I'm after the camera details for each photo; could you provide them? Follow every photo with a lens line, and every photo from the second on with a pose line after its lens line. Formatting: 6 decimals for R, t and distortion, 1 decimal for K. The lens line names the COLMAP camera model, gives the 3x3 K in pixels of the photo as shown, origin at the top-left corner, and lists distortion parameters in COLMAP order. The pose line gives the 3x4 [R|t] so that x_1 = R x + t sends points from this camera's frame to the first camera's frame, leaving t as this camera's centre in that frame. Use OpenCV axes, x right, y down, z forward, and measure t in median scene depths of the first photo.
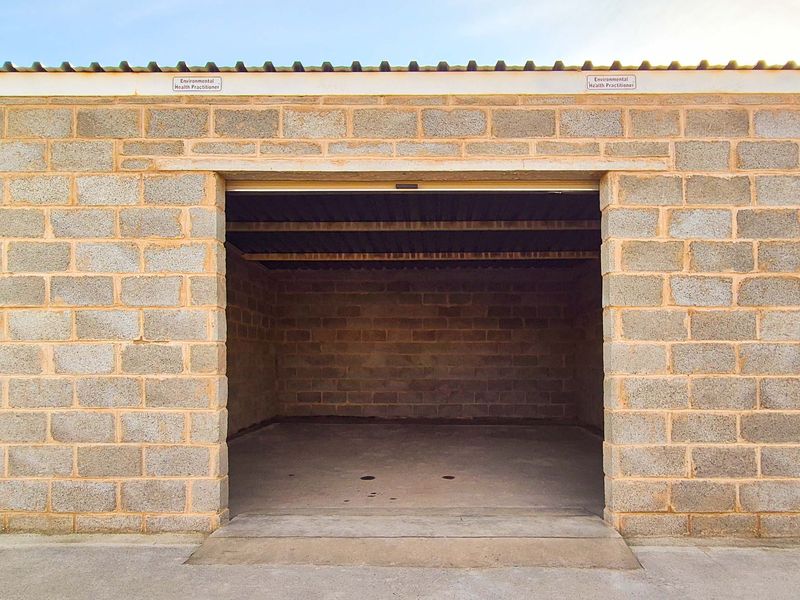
lens RADIAL K [[529.7, 0, 400.0], [0, 529.7, 300.0], [0, 0, 1]] dist [-0.000746, 0.001384]
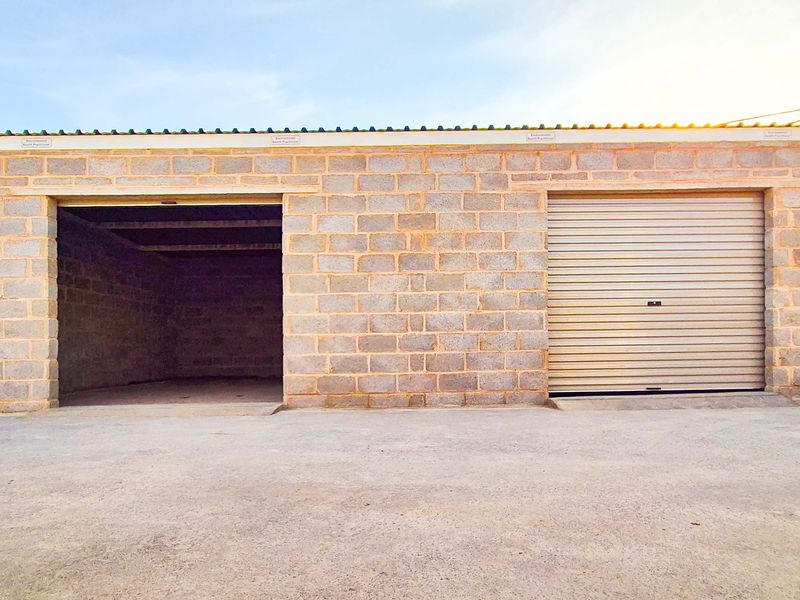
lens RADIAL K [[539.3, 0, 400.0], [0, 539.3, 286.8], [0, 0, 1]] dist [0.006255, 0.000899]
pose [[0.999836, -0.013703, 0.011821, 0.739150], [0.013816, 0.999859, -0.009586, 0.075216], [-0.011688, 0.009748, 0.999884, -0.711163]]
